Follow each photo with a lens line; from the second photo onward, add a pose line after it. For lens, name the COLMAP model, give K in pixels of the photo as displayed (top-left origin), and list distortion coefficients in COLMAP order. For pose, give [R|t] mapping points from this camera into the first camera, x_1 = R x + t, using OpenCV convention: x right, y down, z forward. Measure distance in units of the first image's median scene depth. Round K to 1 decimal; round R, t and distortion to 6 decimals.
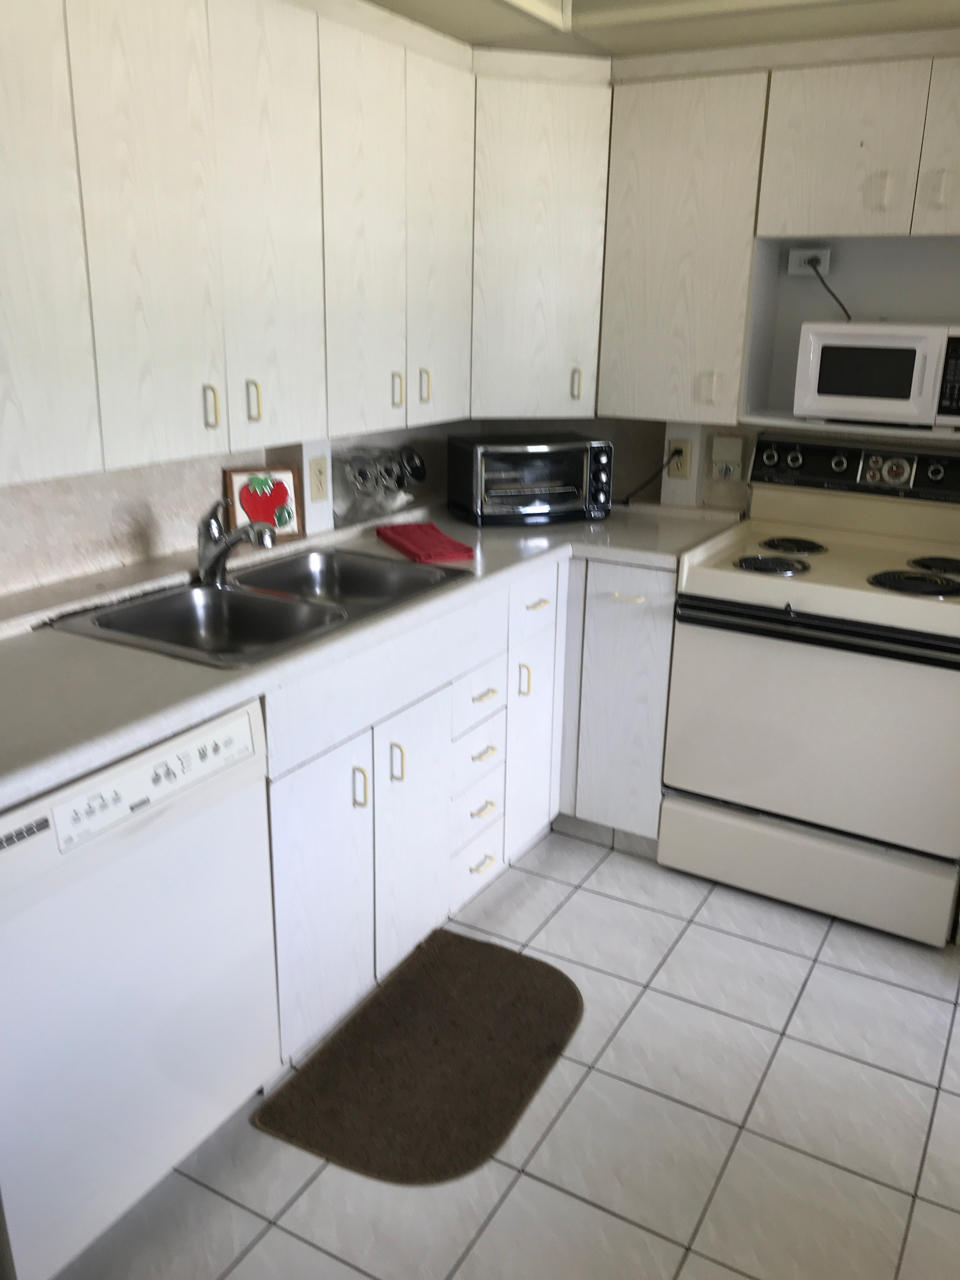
lens RADIAL K [[1060.1, 0, 476.4], [0, 1060.1, 634.7], [0, 0, 1]] dist [0.046448, -0.032800]
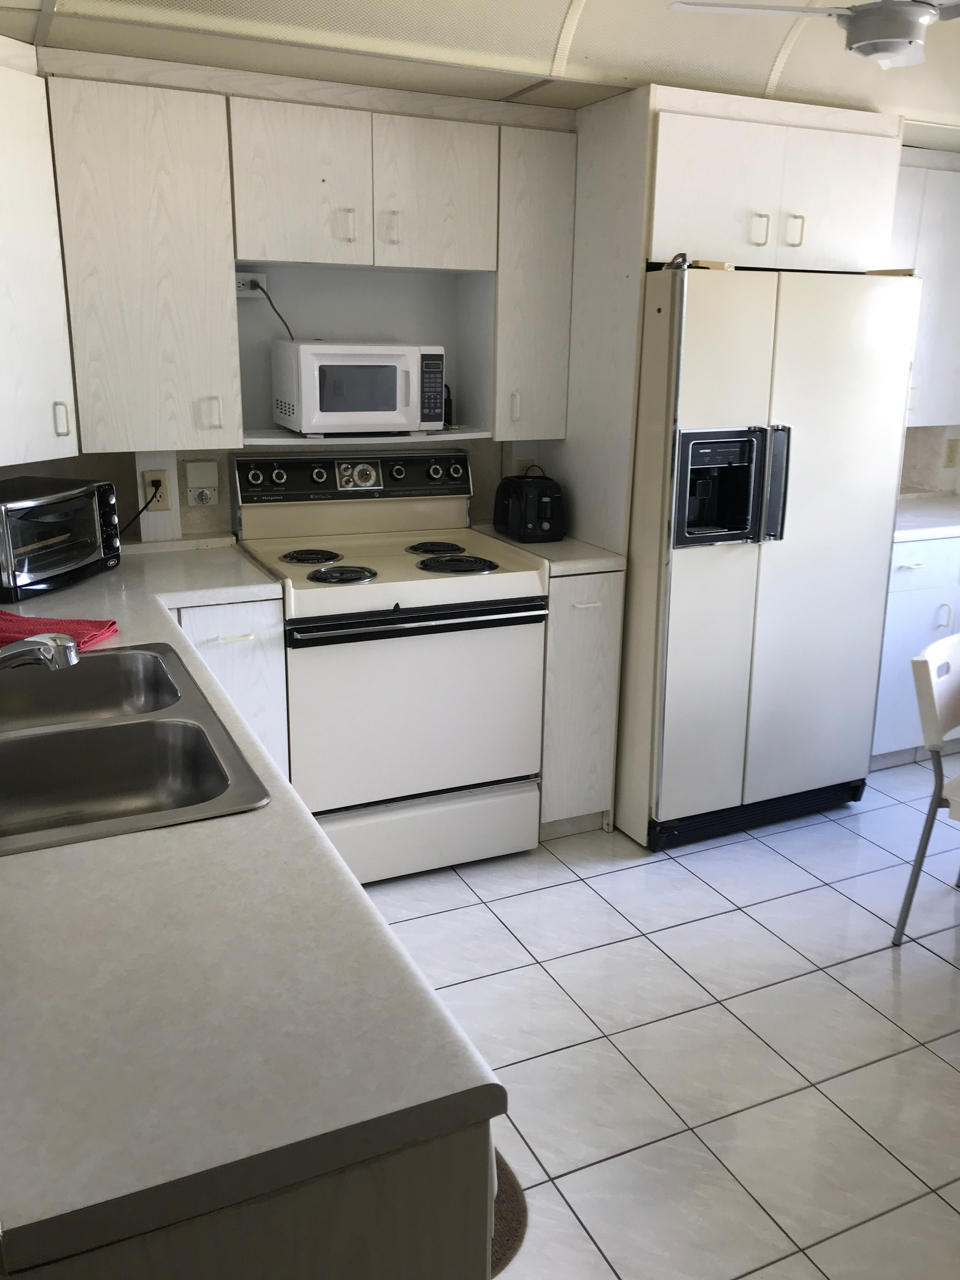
lens RADIAL K [[1060.1, 0, 476.4], [0, 1060.1, 634.7], [0, 0, 1]] dist [0.046448, -0.032800]
pose [[0.579125, -0.234468, 0.780794, -0.467645], [0.244562, 0.963604, 0.107971, -0.087086], [-0.777692, 0.128424, 0.615388, 0.254426]]
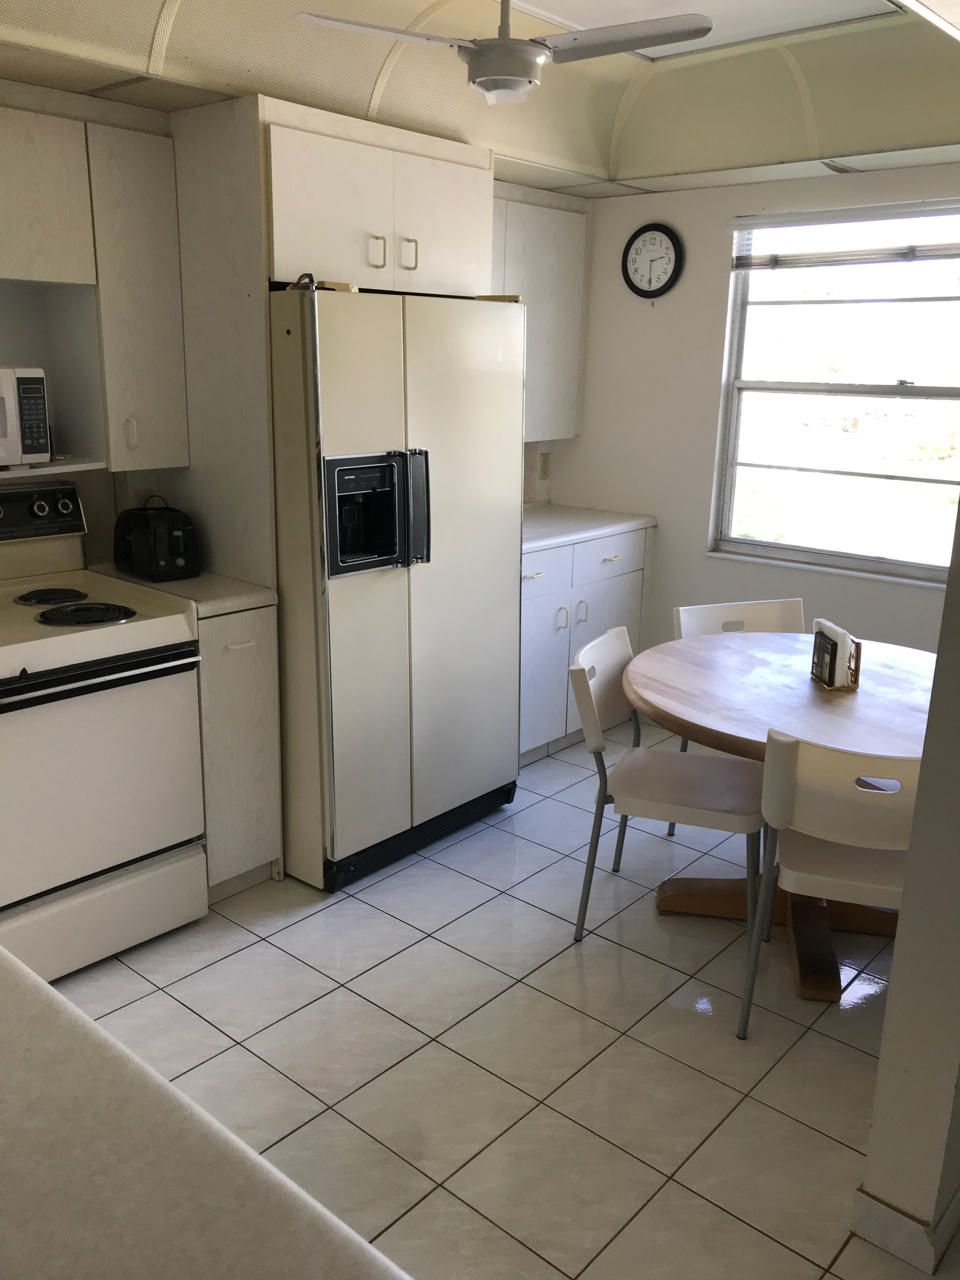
lens RADIAL K [[1060.1, 0, 476.4], [0, 1060.1, 634.7], [0, 0, 1]] dist [0.046448, -0.032800]
pose [[0.206639, -0.268764, 0.940779, -0.451304], [0.279957, 0.937572, 0.206356, -0.126853], [-0.937510, 0.220737, 0.268982, 0.344384]]
